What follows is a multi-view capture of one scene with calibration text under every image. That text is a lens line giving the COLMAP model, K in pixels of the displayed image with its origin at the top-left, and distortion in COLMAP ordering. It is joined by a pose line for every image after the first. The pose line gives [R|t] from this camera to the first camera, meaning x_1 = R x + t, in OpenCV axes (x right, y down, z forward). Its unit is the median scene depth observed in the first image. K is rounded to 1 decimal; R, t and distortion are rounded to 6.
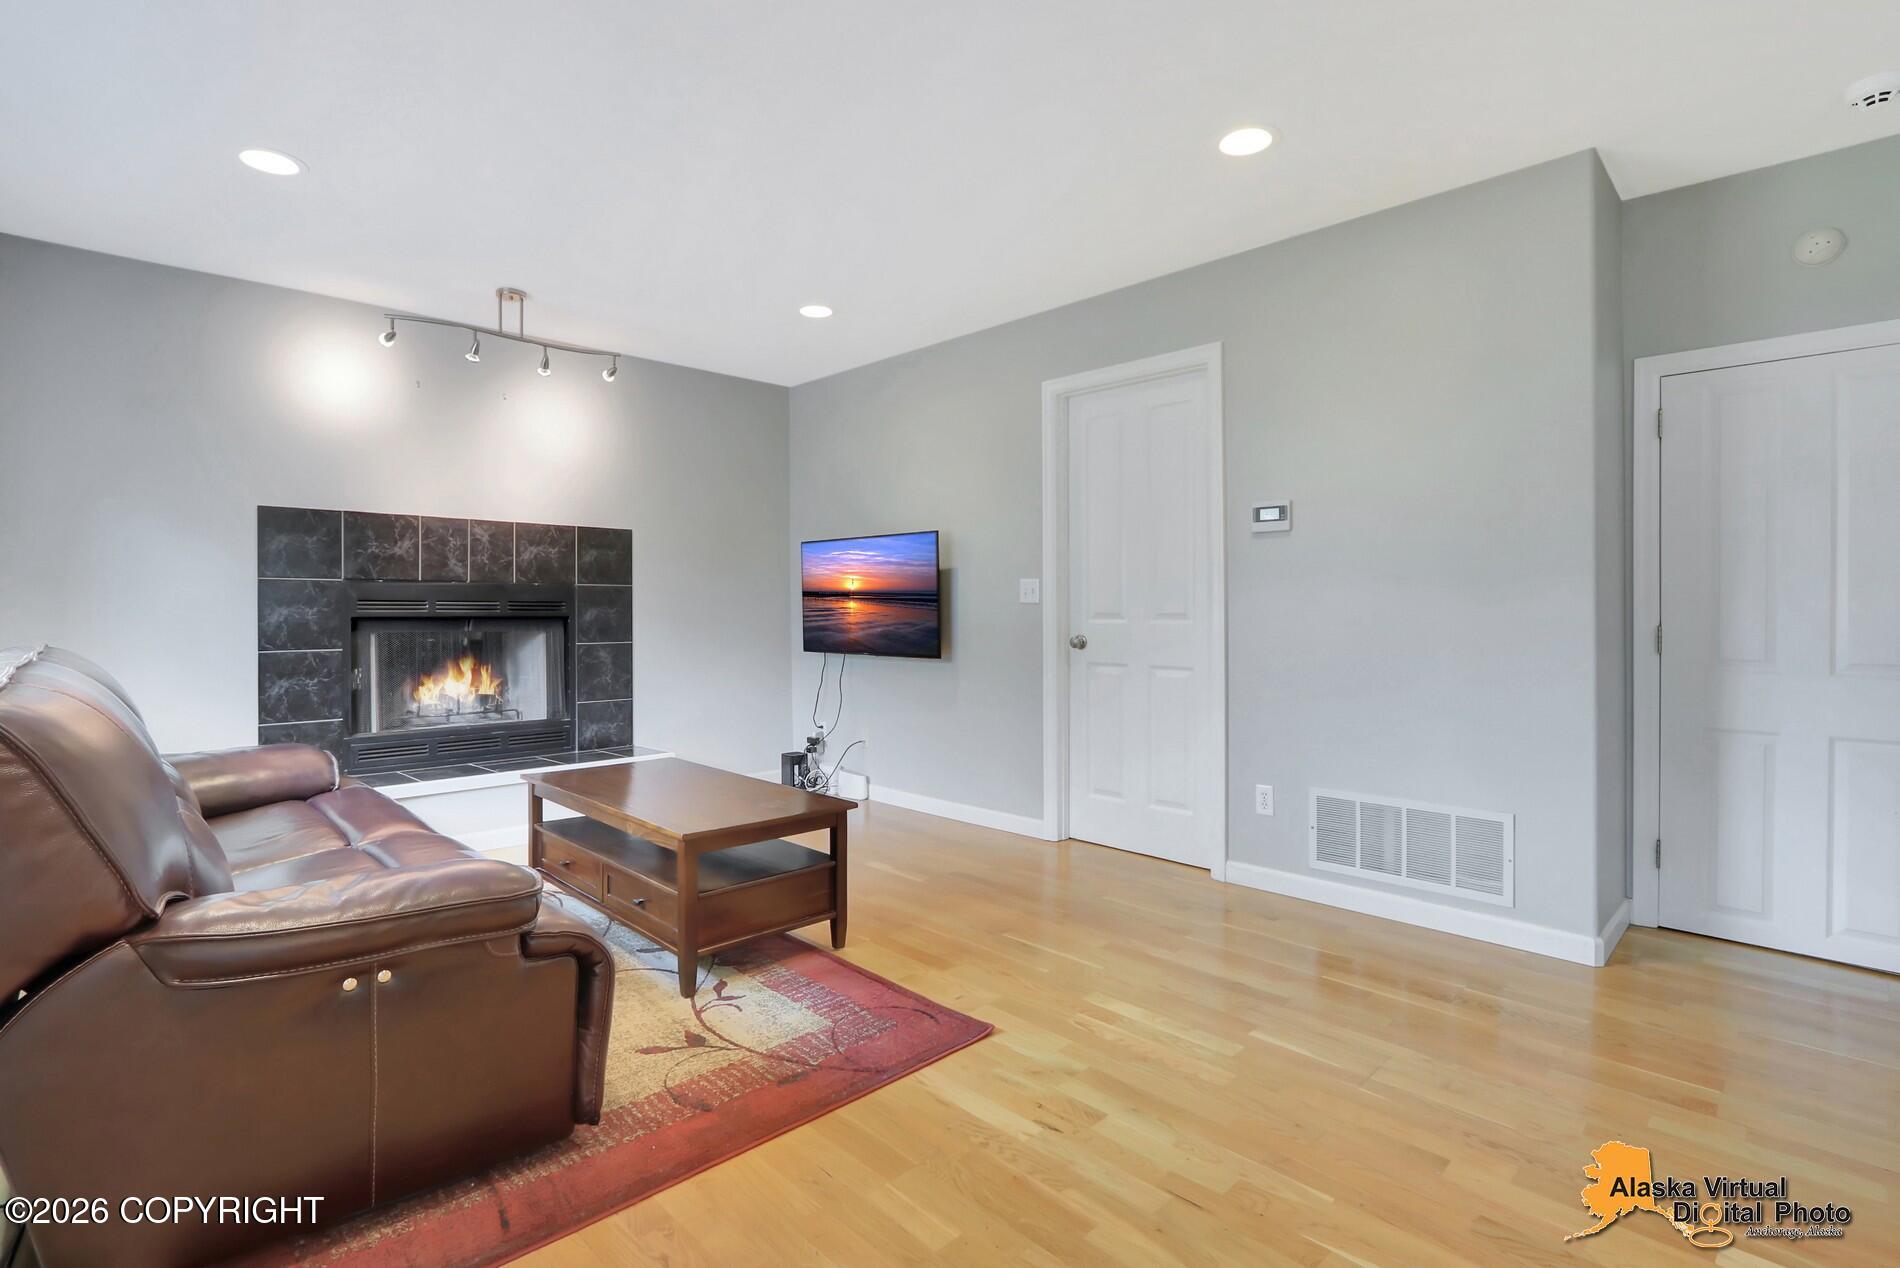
lens RADIAL K [[894.6, 0, 945.7], [0, 894.6, 619.3], [0, 0, 1]] dist [-0.019798, 0.000325]
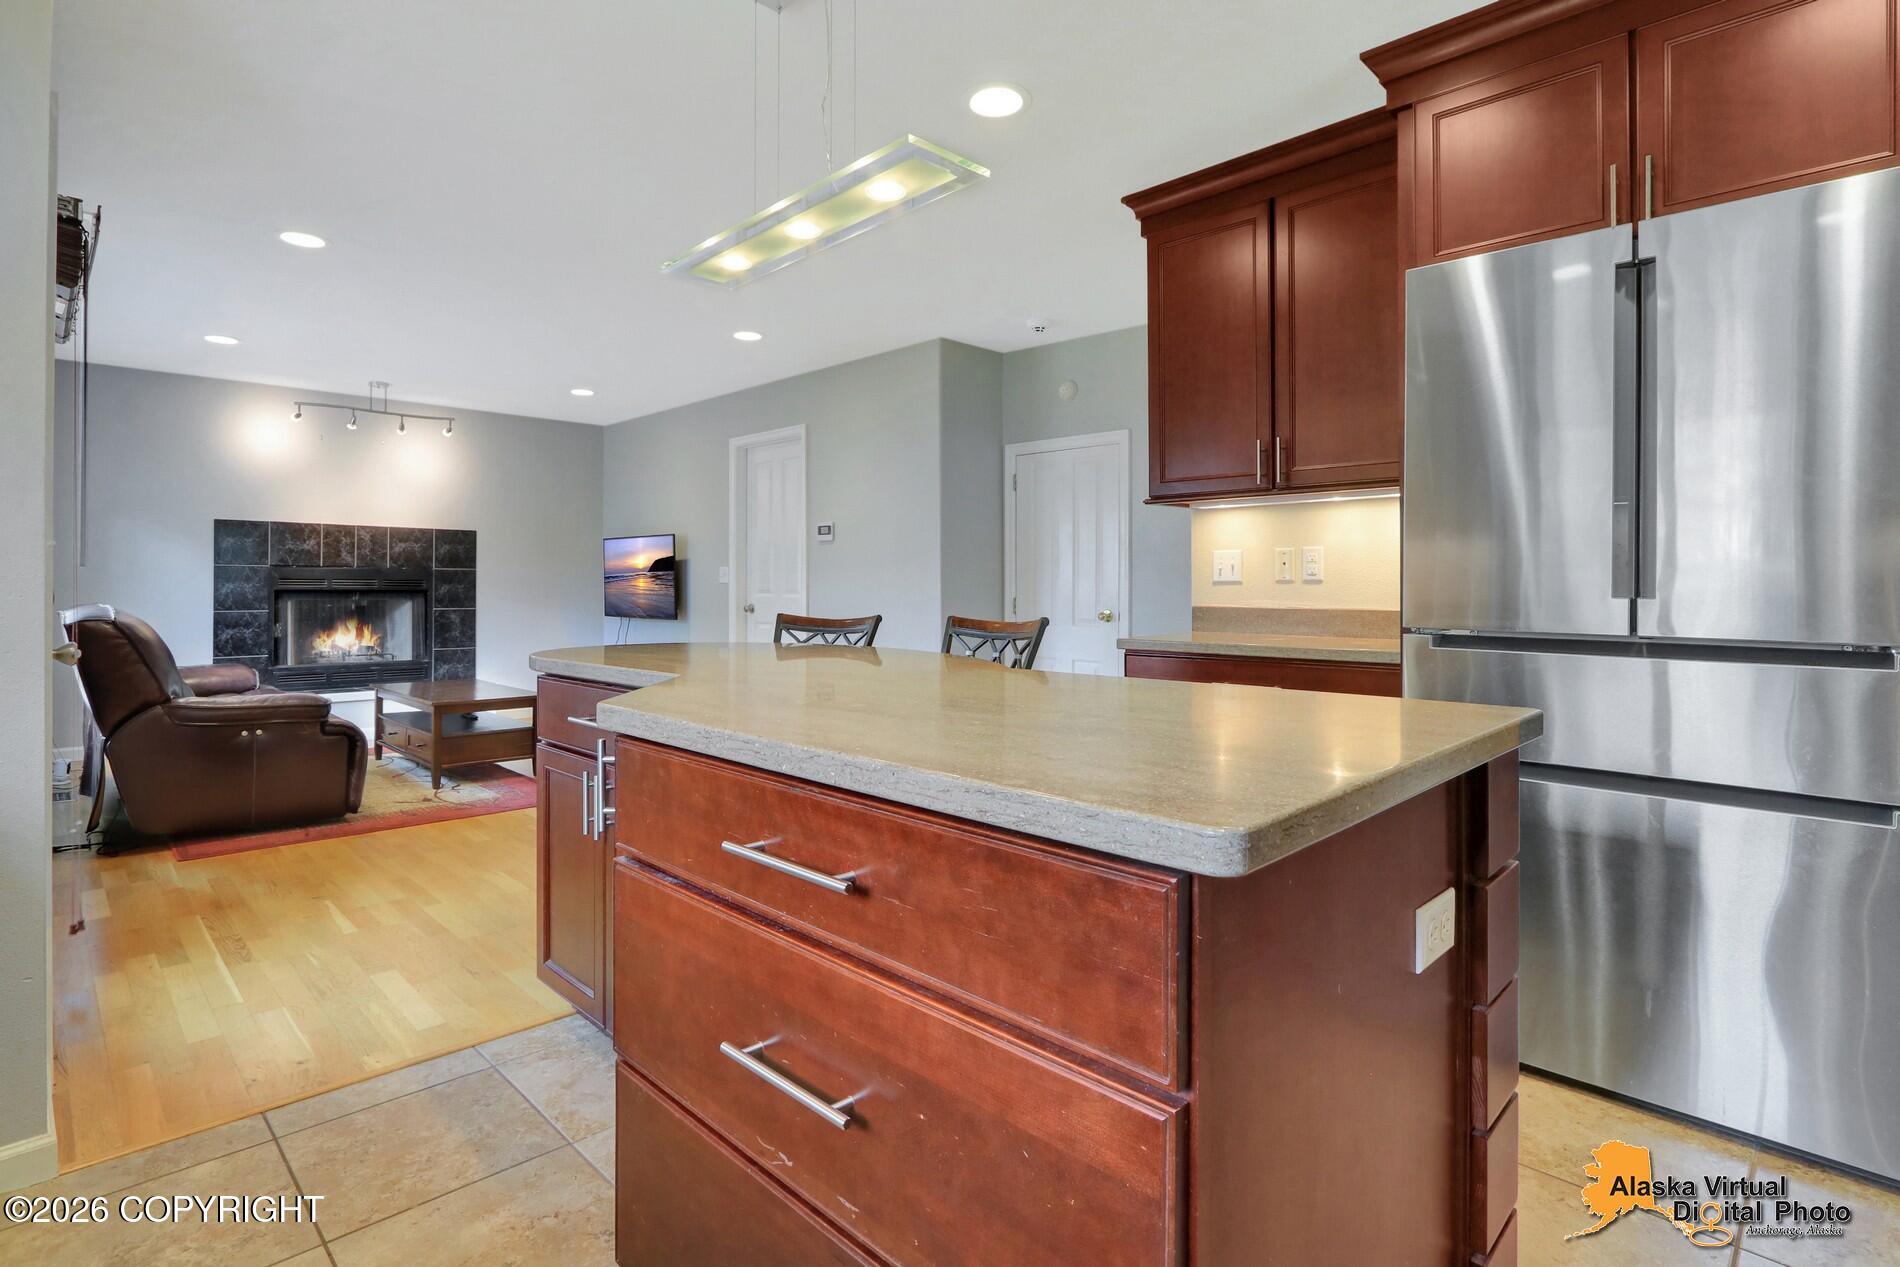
lens RADIAL K [[925.2, 0, 957.7], [0, 925.2, 588.3], [0, 0, 1]] dist [-0.023615, -0.000517]
pose [[0.999789, 0.004504, 0.020026, 0.471777], [-0.004302, 0.999939, -0.010133, 0.005474], [-0.020070, 0.010045, 0.999748, -0.594266]]
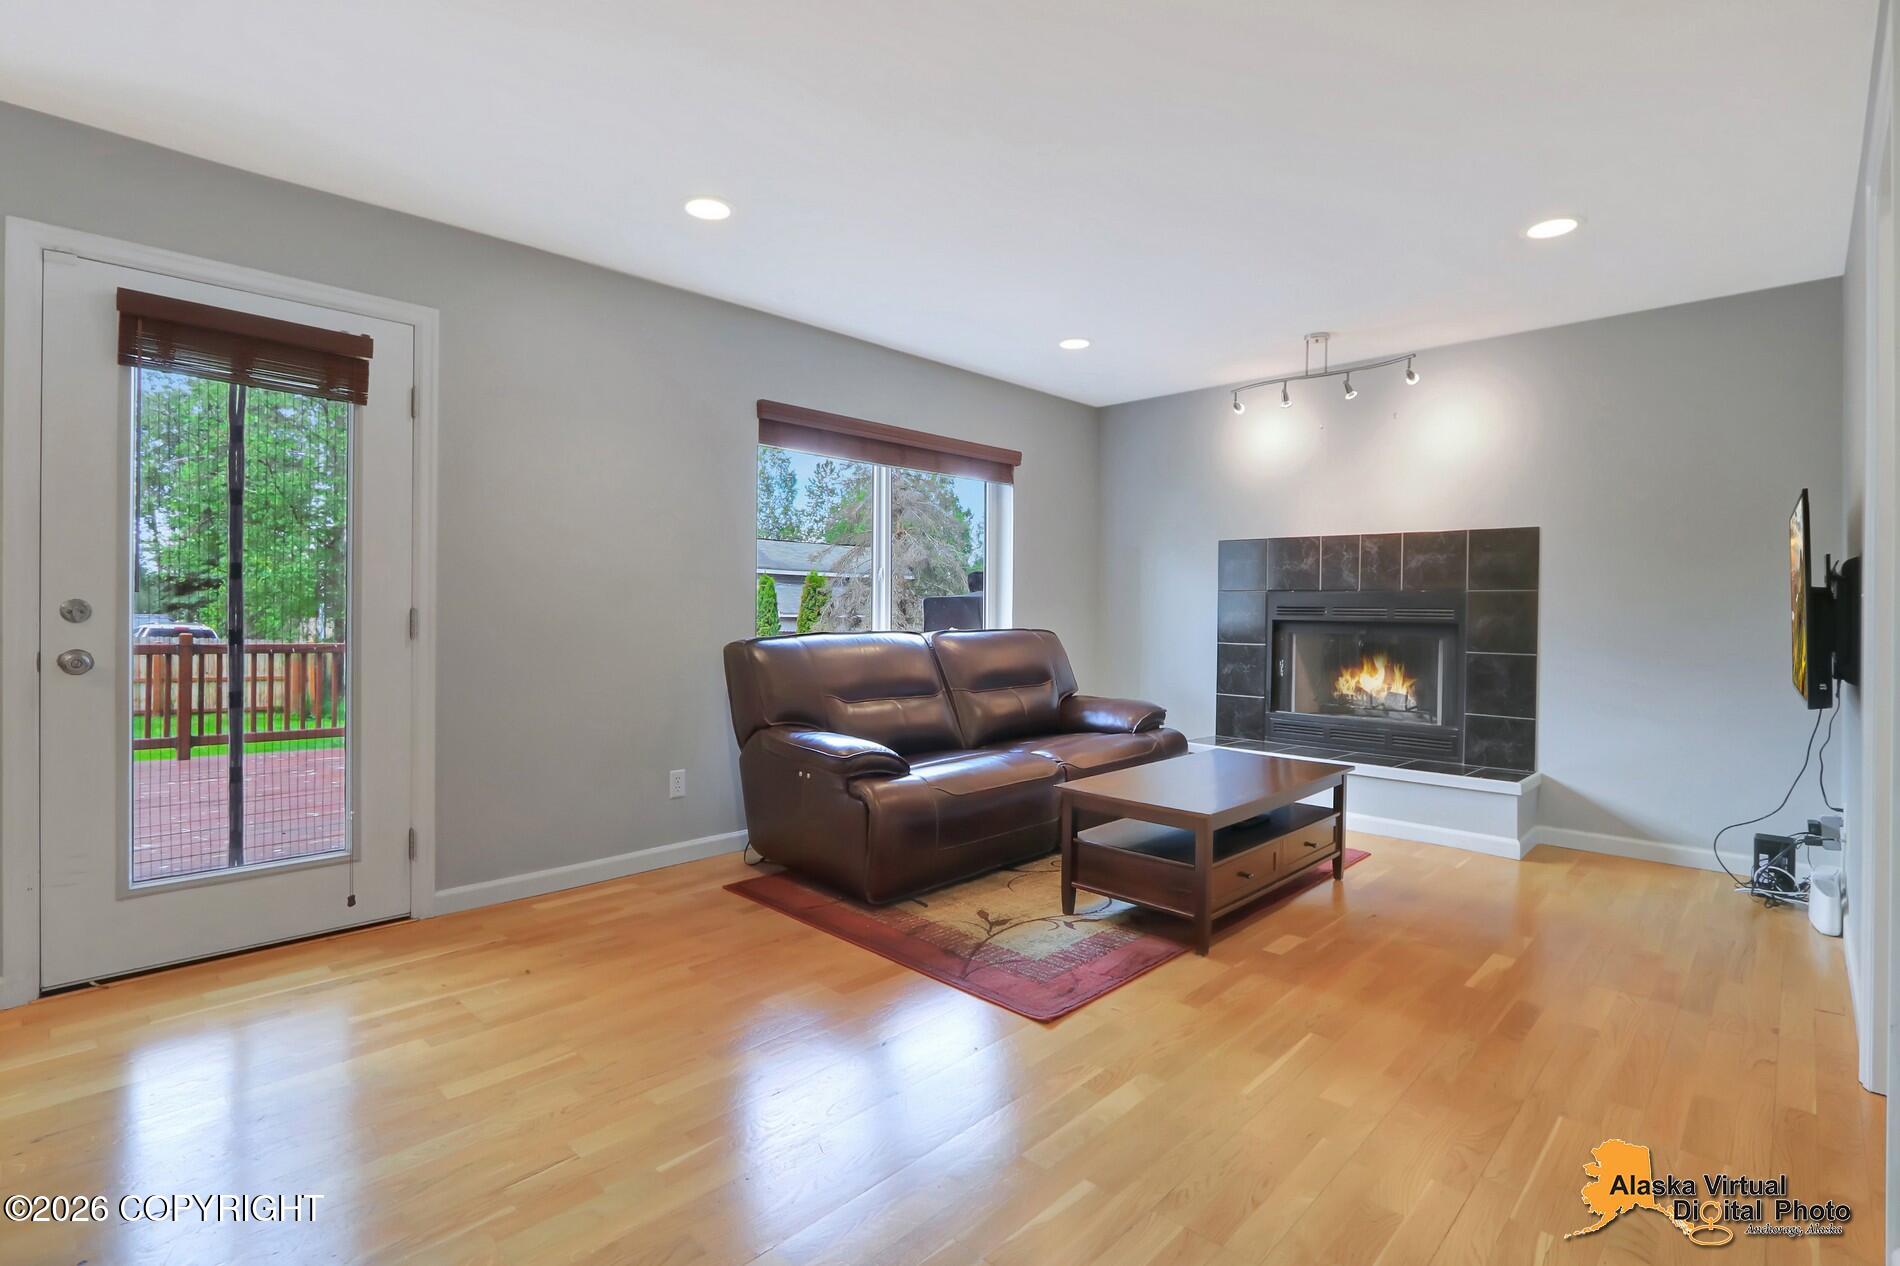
lens RADIAL K [[894.6, 0, 945.7], [0, 894.6, 618.3], [0, 0, 1]] dist [-0.019798, 0.000325]
pose [[0.028184, 0.013502, -0.999512, 0.599202], [-0.020535, 0.999706, 0.012925, -0.011230], [0.999392, 0.020160, 0.028453, 0.467605]]
